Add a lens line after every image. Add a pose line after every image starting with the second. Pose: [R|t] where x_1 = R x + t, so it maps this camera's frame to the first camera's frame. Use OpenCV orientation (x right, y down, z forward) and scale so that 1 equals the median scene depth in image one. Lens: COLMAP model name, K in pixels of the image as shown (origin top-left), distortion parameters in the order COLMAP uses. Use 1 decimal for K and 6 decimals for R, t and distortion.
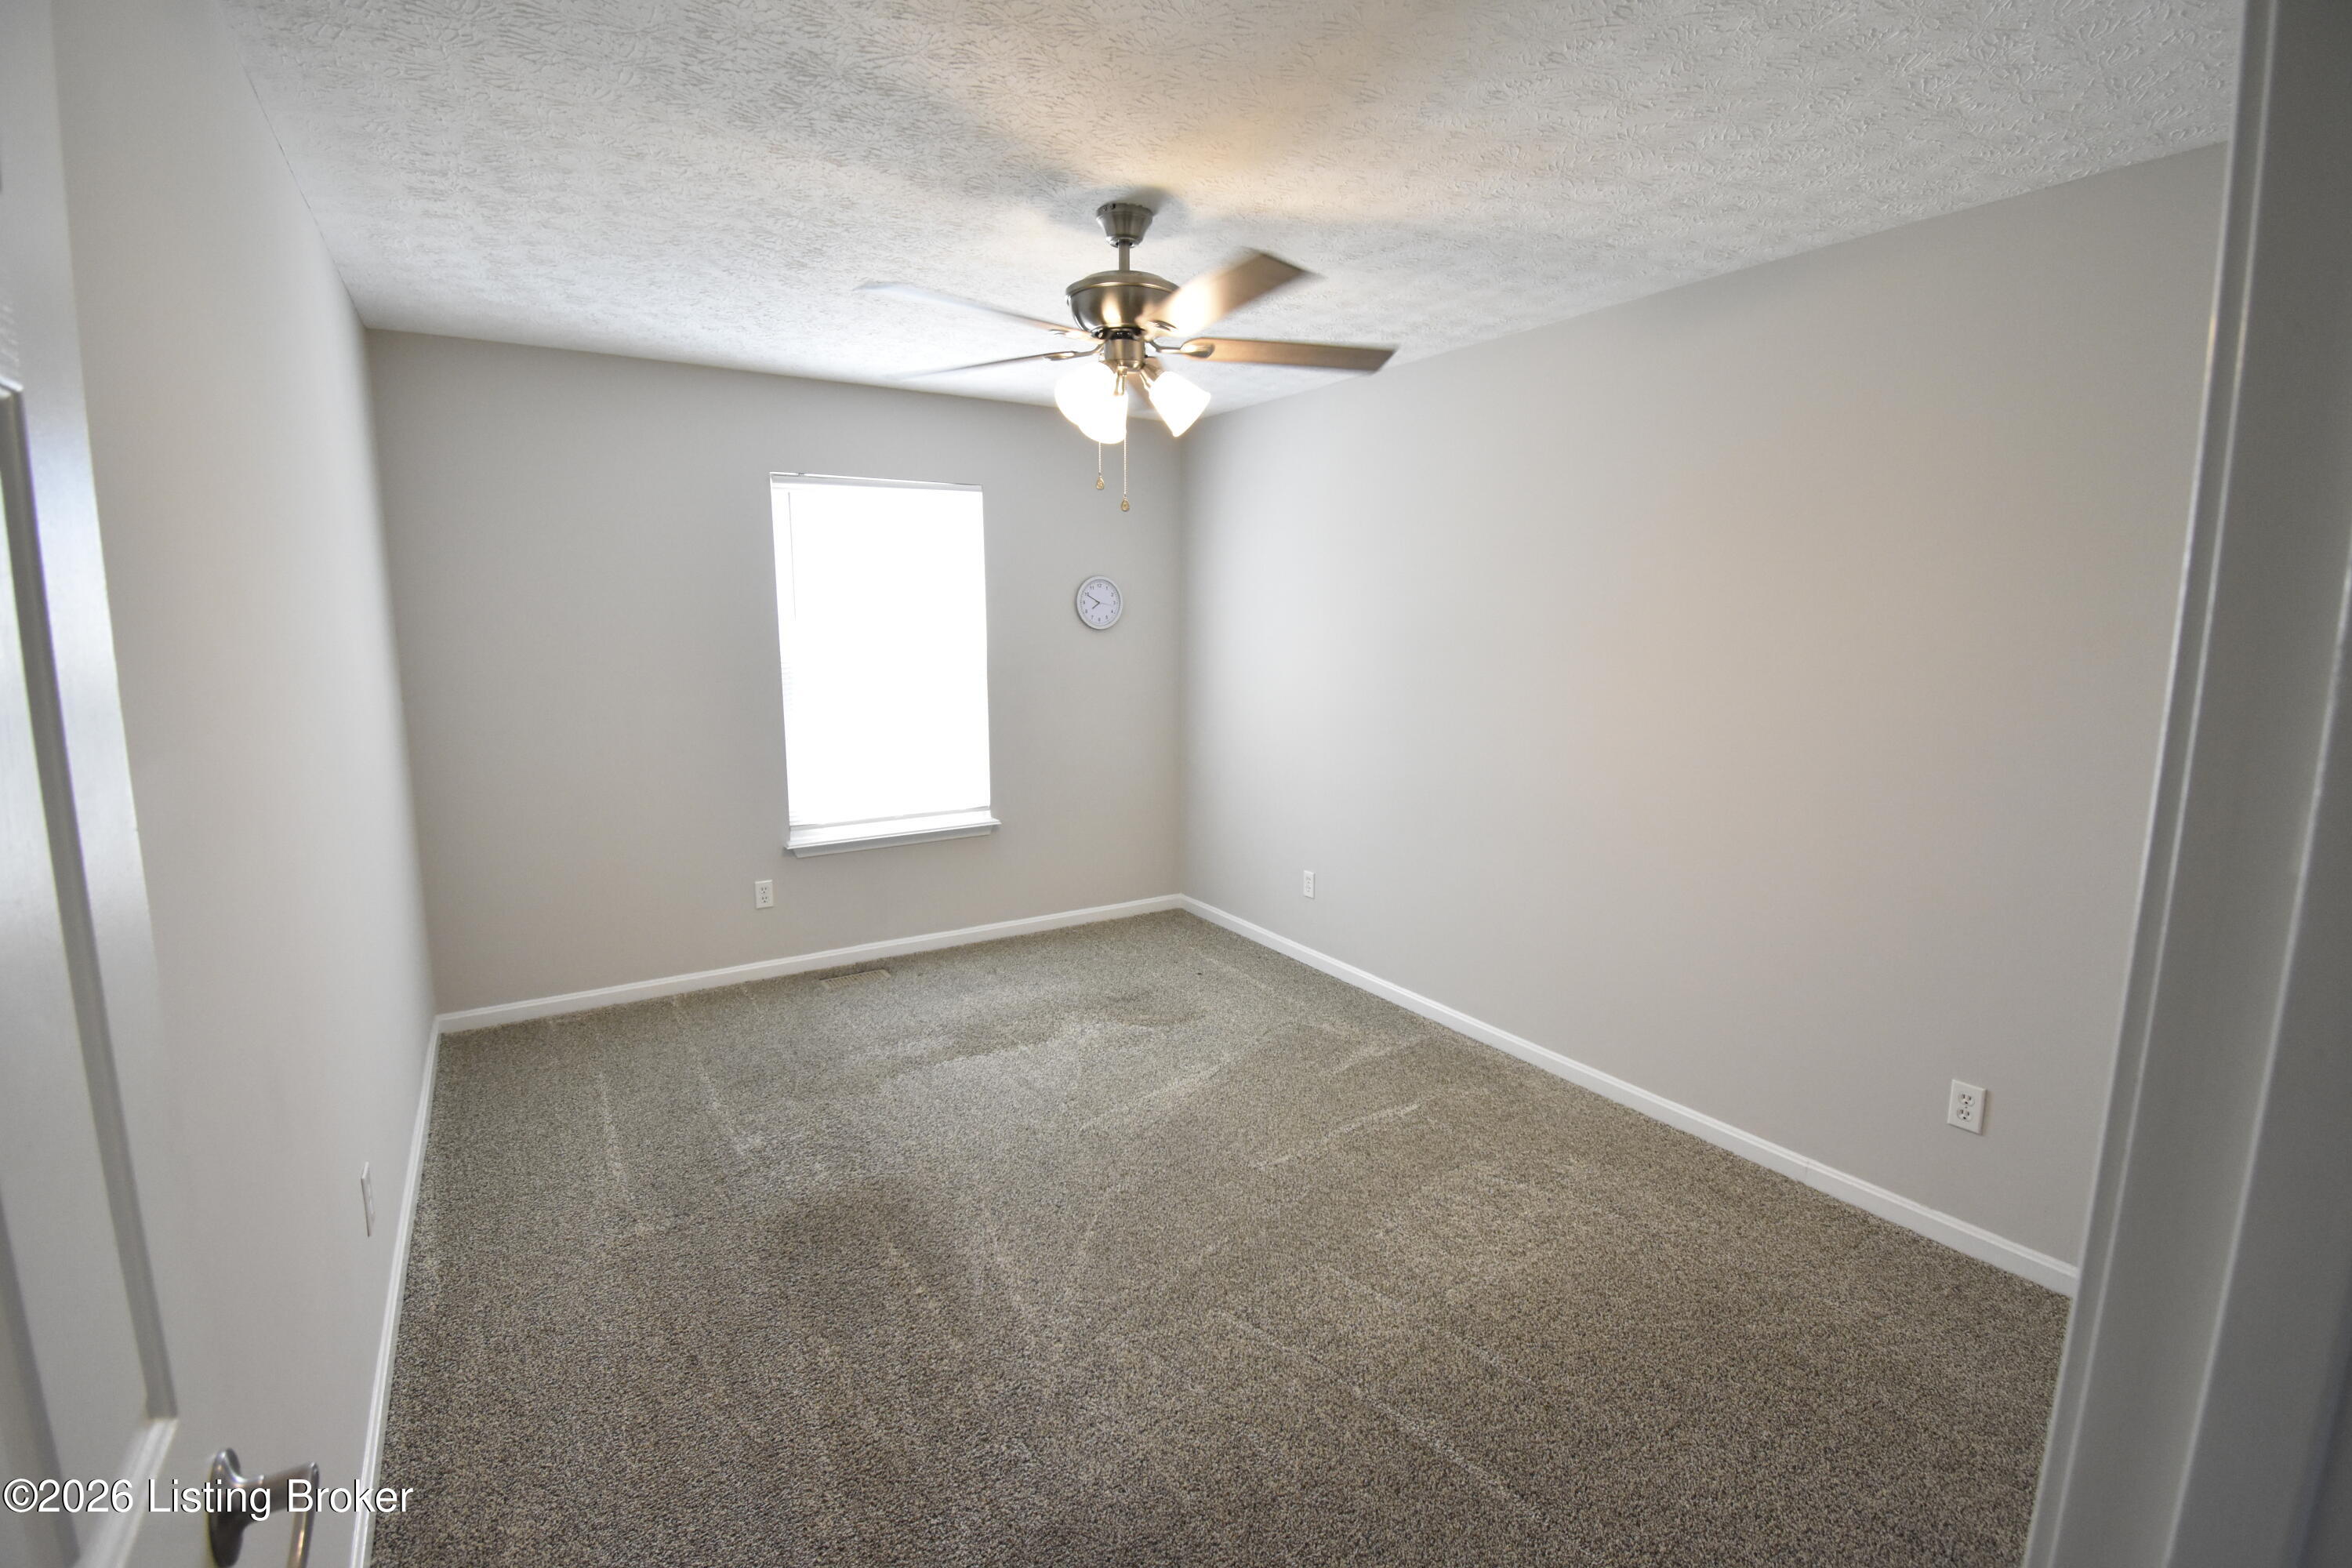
lens RADIAL K [[1040.2, 0, 1162.1], [0, 1040.2, 783.7], [0, 0, 1]] dist [0.007402, -0.020075]
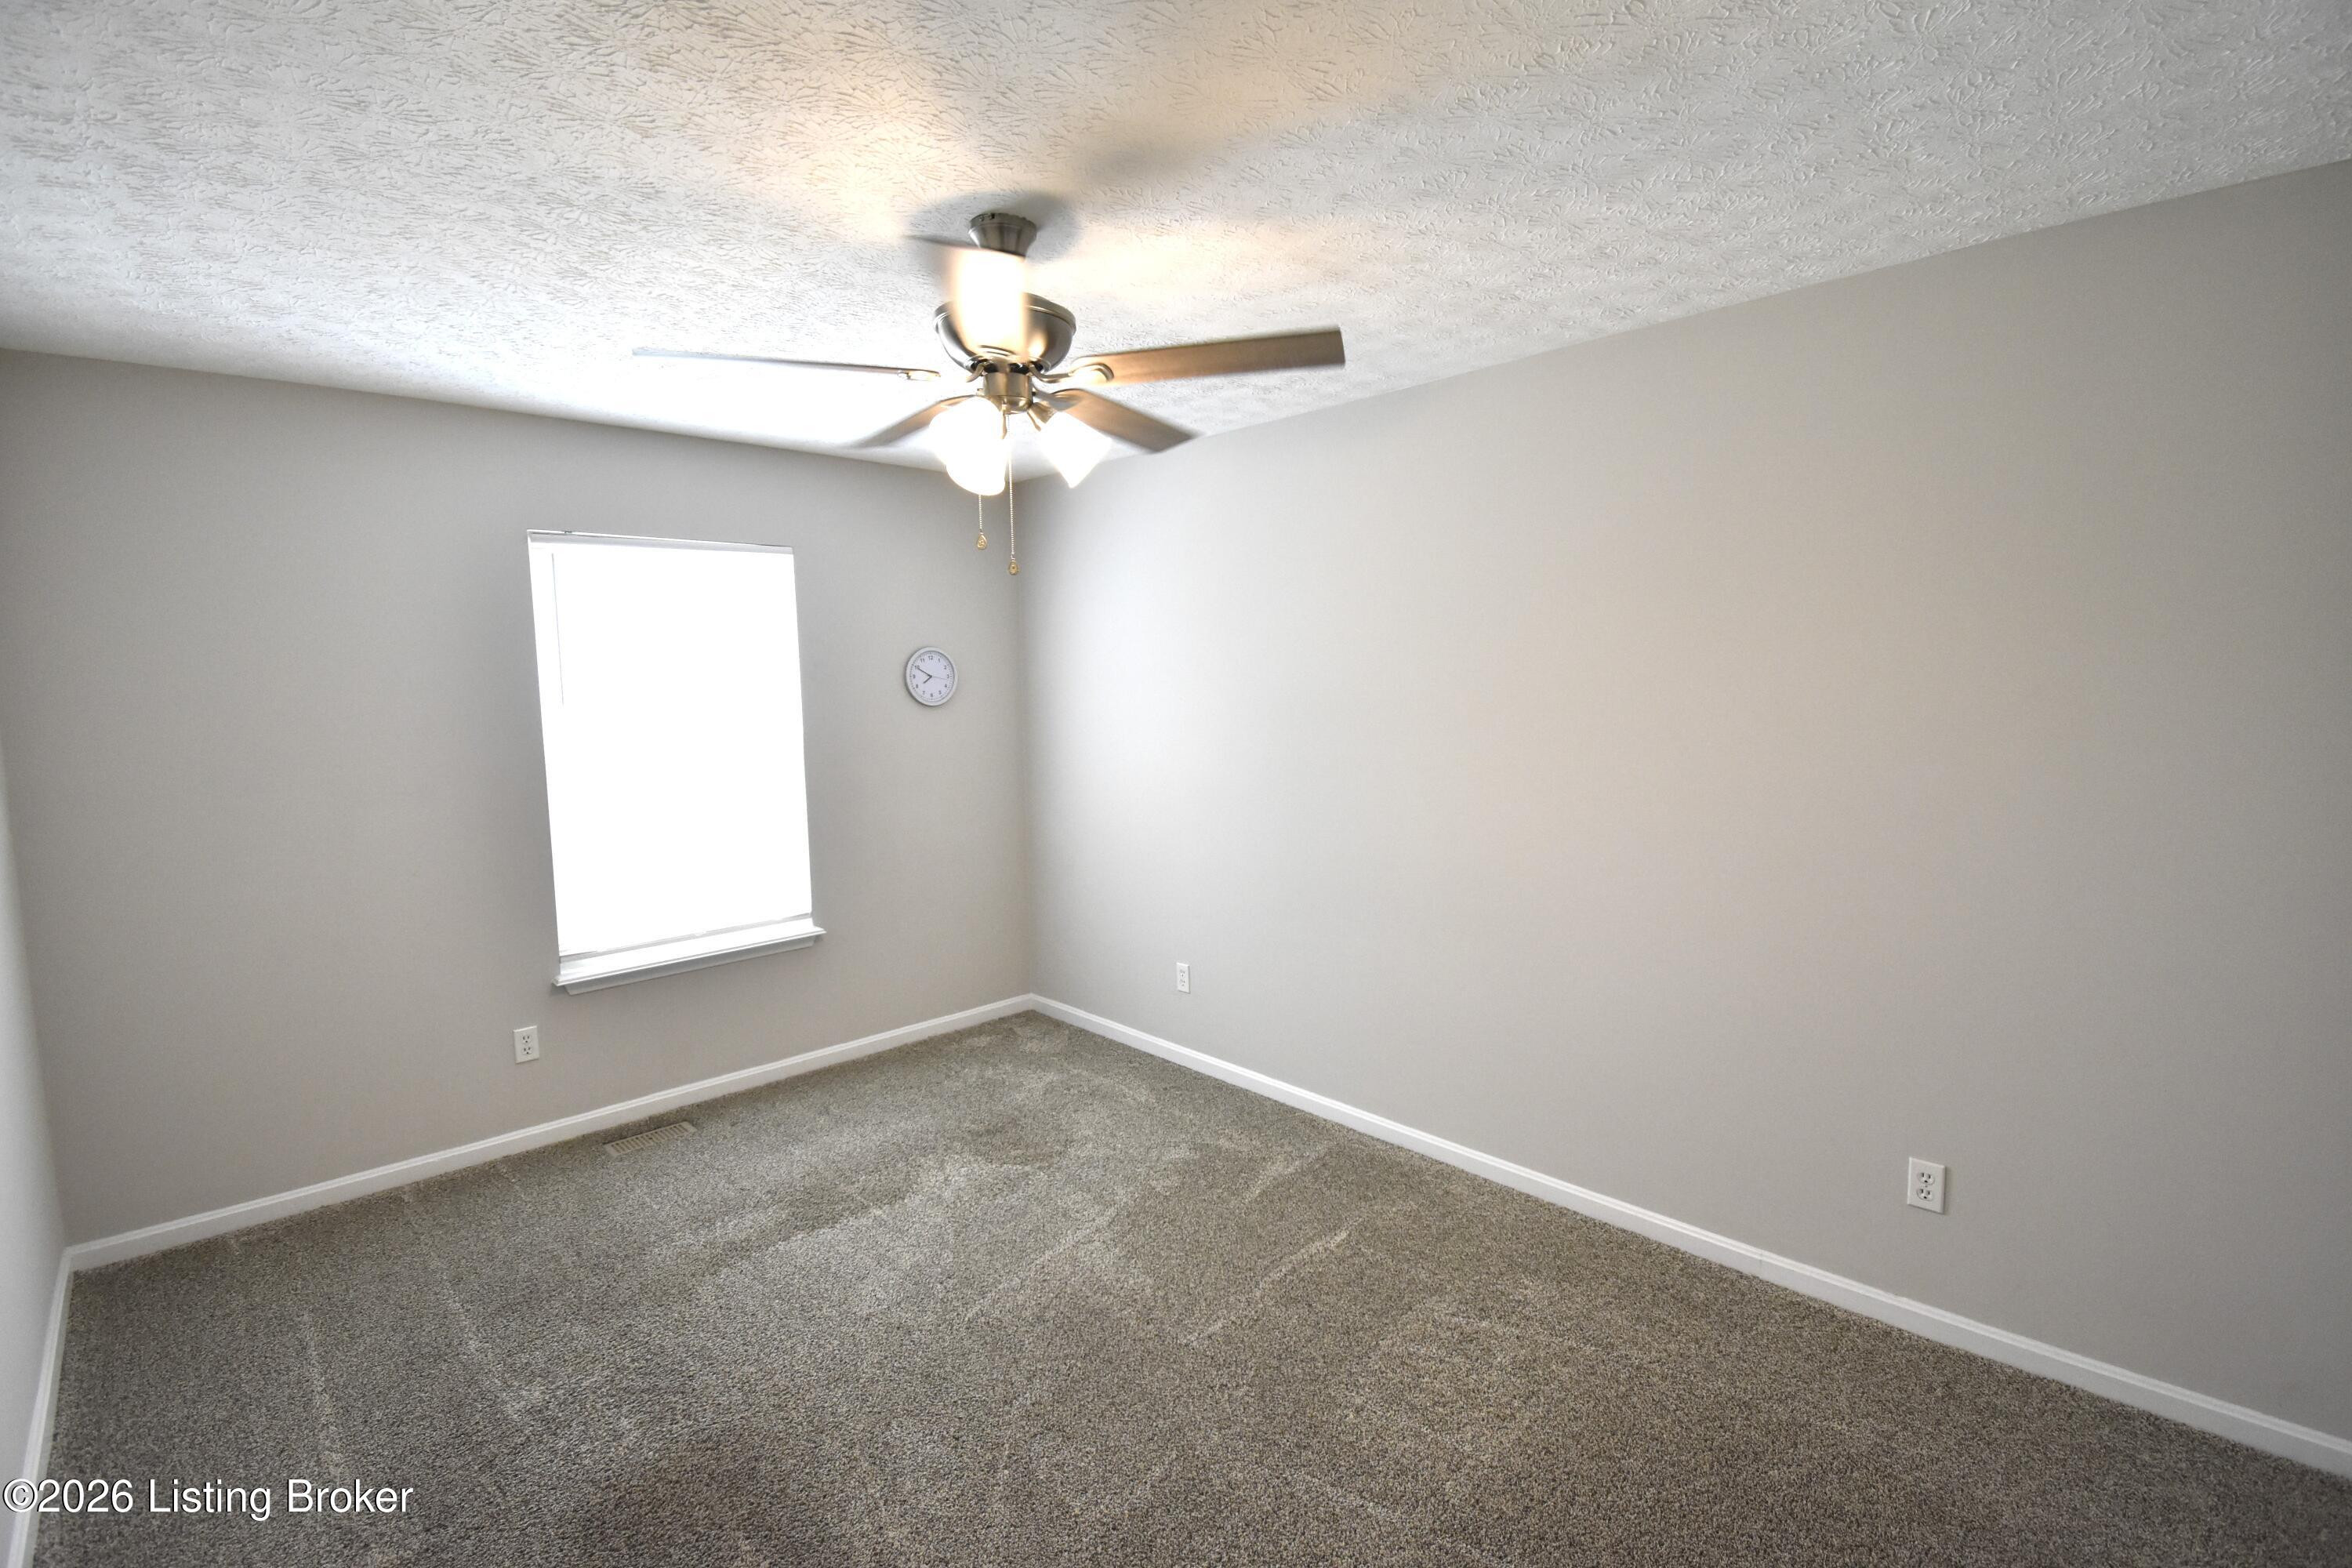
lens RADIAL K [[1040.2, 0, 1163.5], [0, 1040.2, 777.0], [0, 0, 1]] dist [0.007402, -0.020075]
pose [[0.978866, -0.039818, 0.200589, -0.081445], [0.052833, 0.996802, -0.059951, -0.039442], [-0.197560, 0.069282, 0.977839, 0.153798]]
